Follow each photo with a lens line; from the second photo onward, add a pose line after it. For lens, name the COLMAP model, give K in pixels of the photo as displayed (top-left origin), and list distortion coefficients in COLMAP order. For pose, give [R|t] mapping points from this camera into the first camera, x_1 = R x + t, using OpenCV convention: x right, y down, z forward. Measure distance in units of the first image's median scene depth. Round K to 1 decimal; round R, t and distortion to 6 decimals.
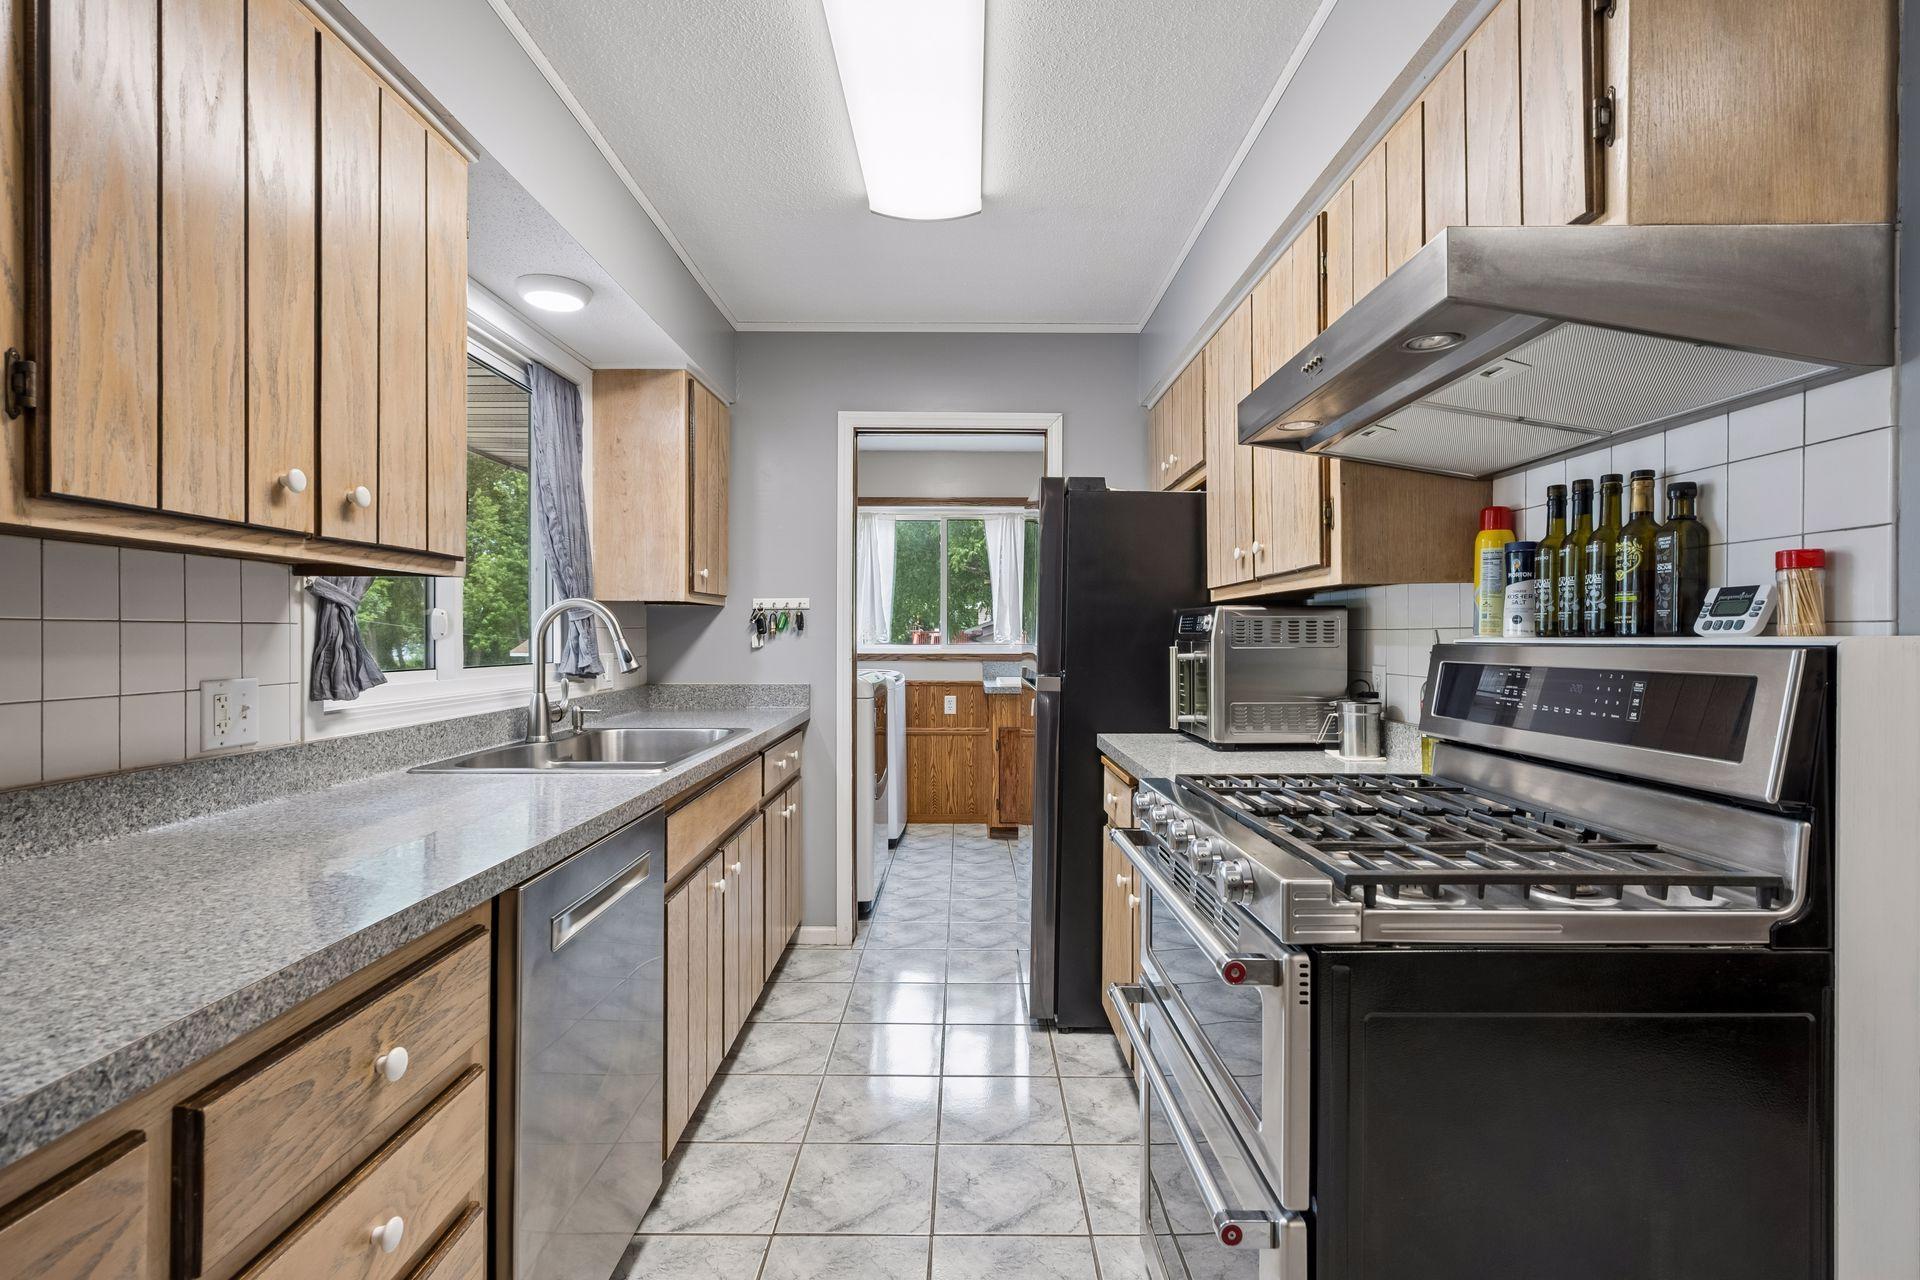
lens RADIAL K [[877.1, 0, 954.9], [0, 877.1, 640.3], [0, 0, 1]] dist [0.003312, -0.000217]
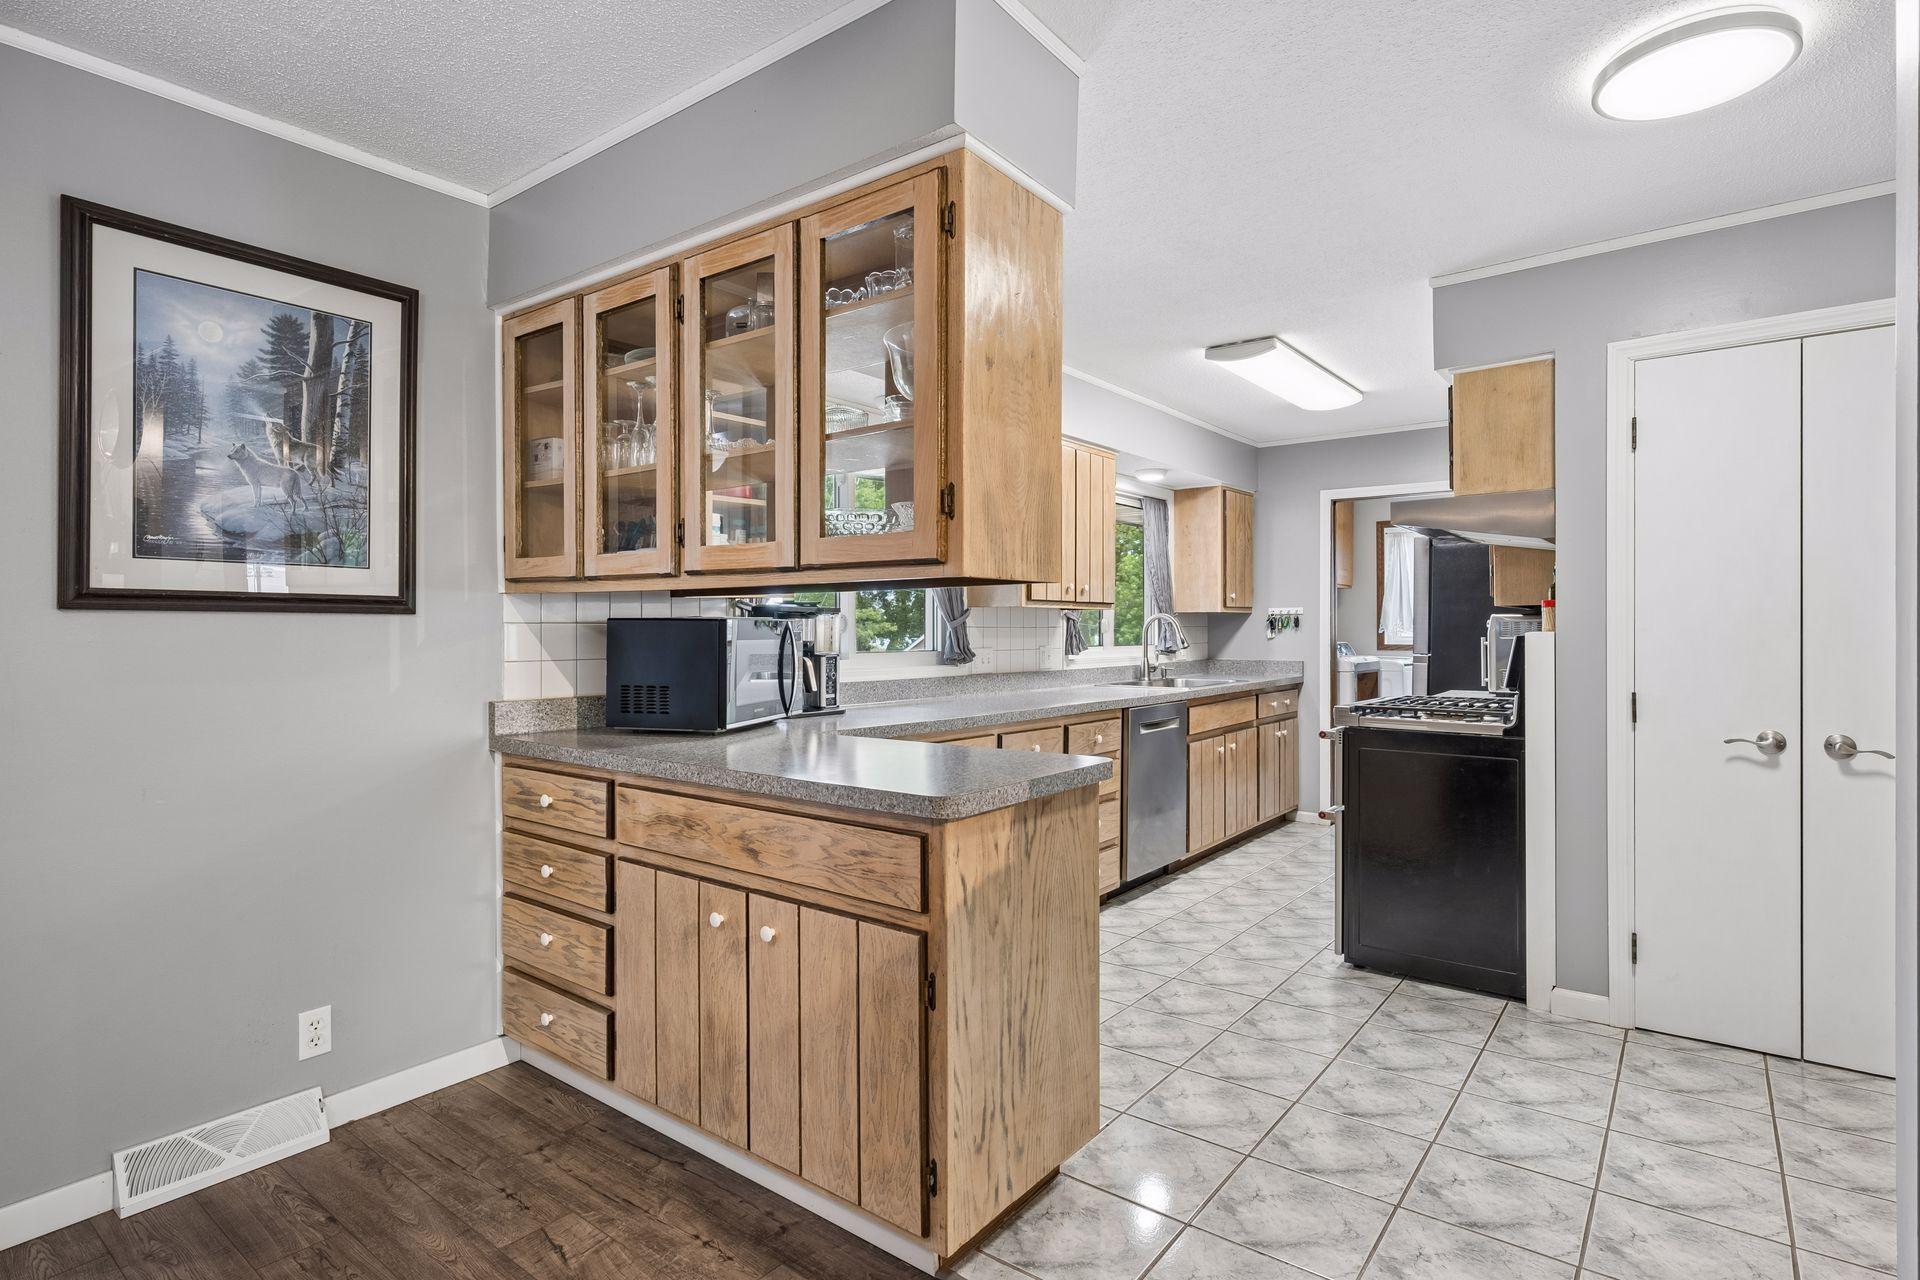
lens RADIAL K [[968.3, 0, 967.9], [0, 968.3, 631.7], [0, 0, 1]] dist [0.000838, -0.000430]
pose [[0.791588, -0.000932, -0.611054, 0.449130], [-0.001033, 0.999995, -0.002863, 0.002119], [0.611054, 0.002897, 0.791584, -0.812015]]
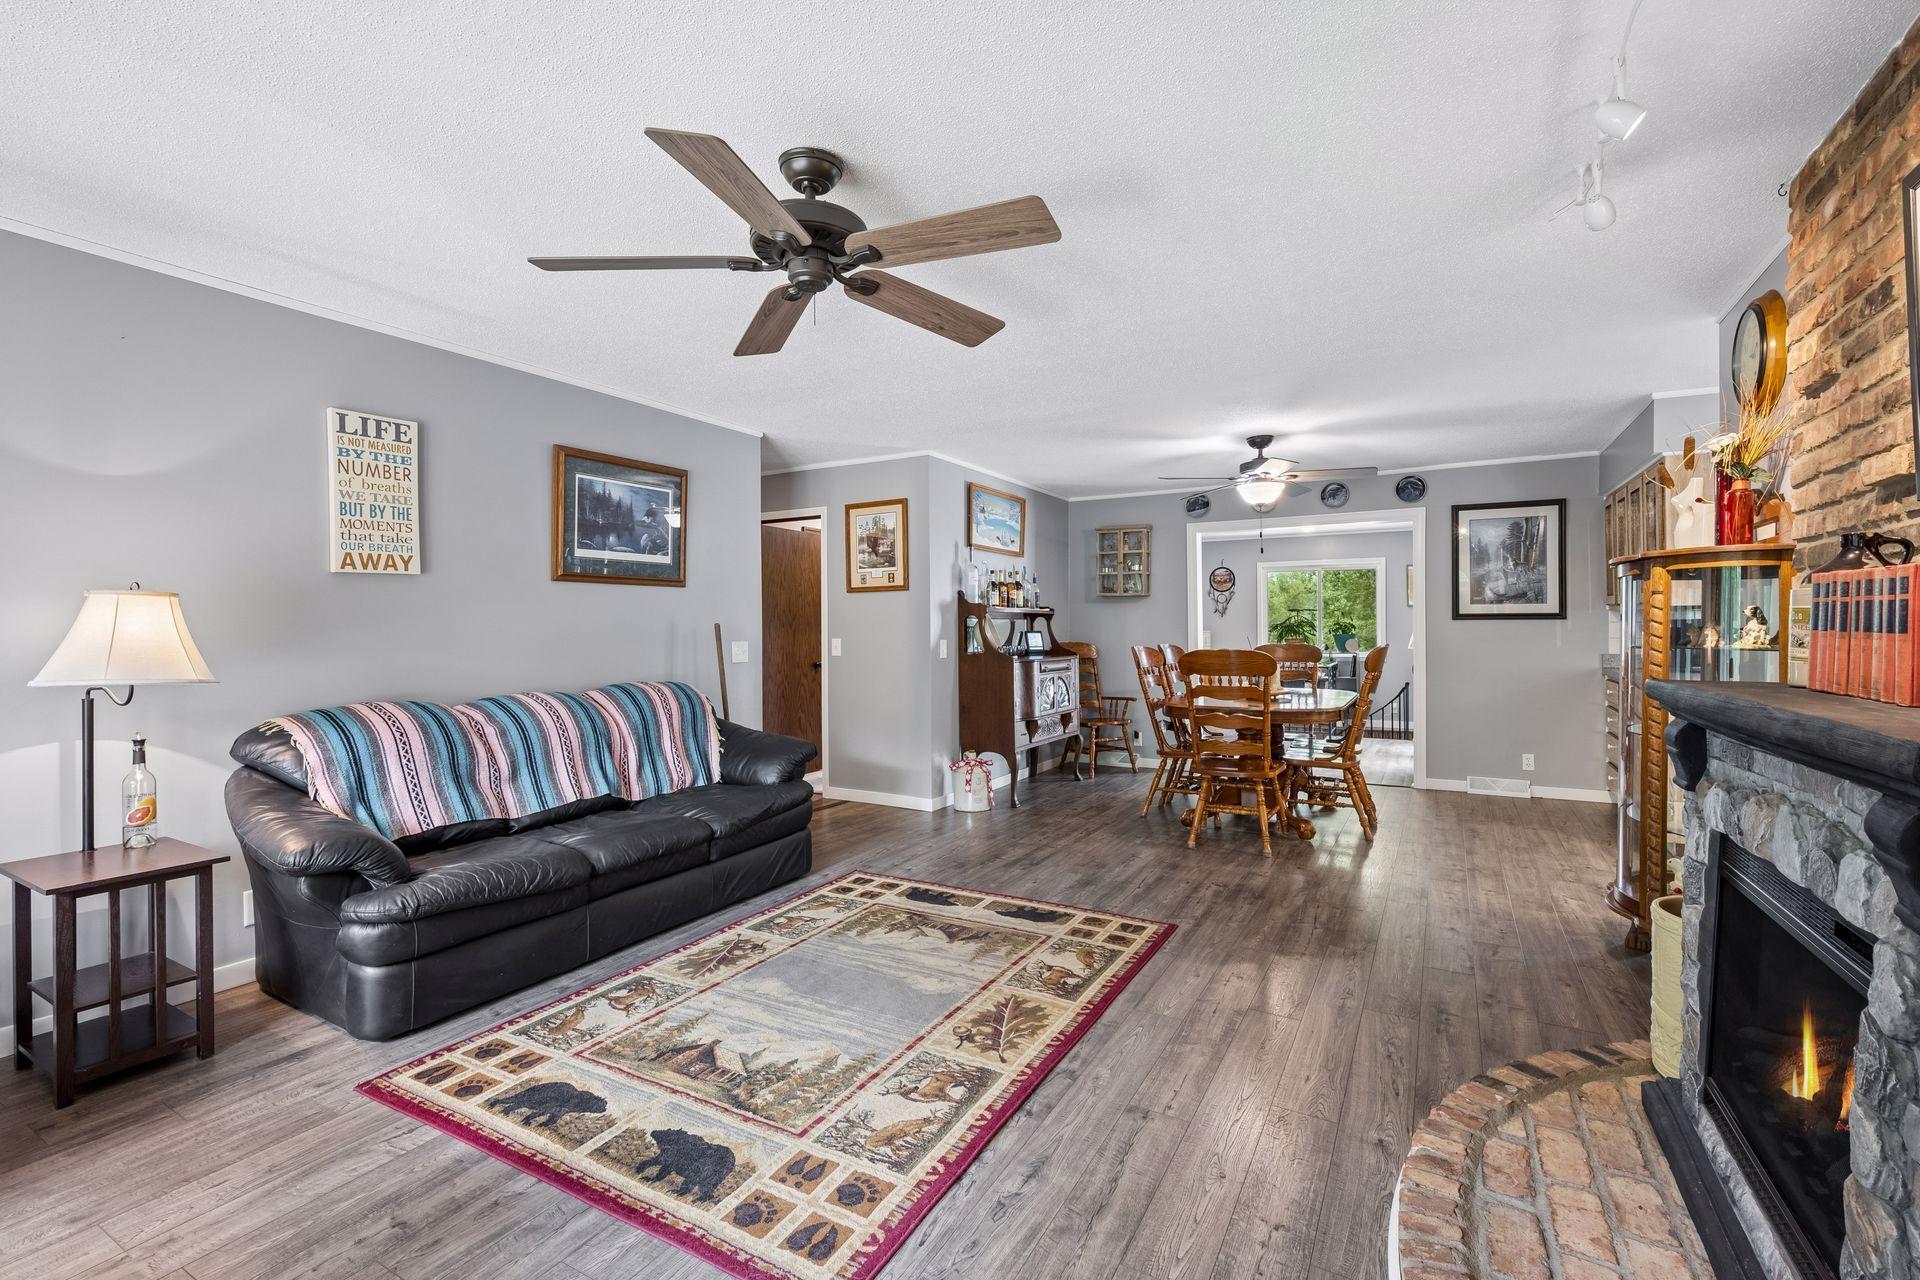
lens RADIAL K [[877.1, 0, 954.5], [0, 877.1, 631.4], [0, 0, 1]] dist [0.003312, -0.000217]
pose [[-0.521278, 0.002207, -0.853384, 1.907316], [-0.002835, 0.999987, 0.004317, 0.007921], [0.853382, 0.004670, -0.521265, -0.606400]]
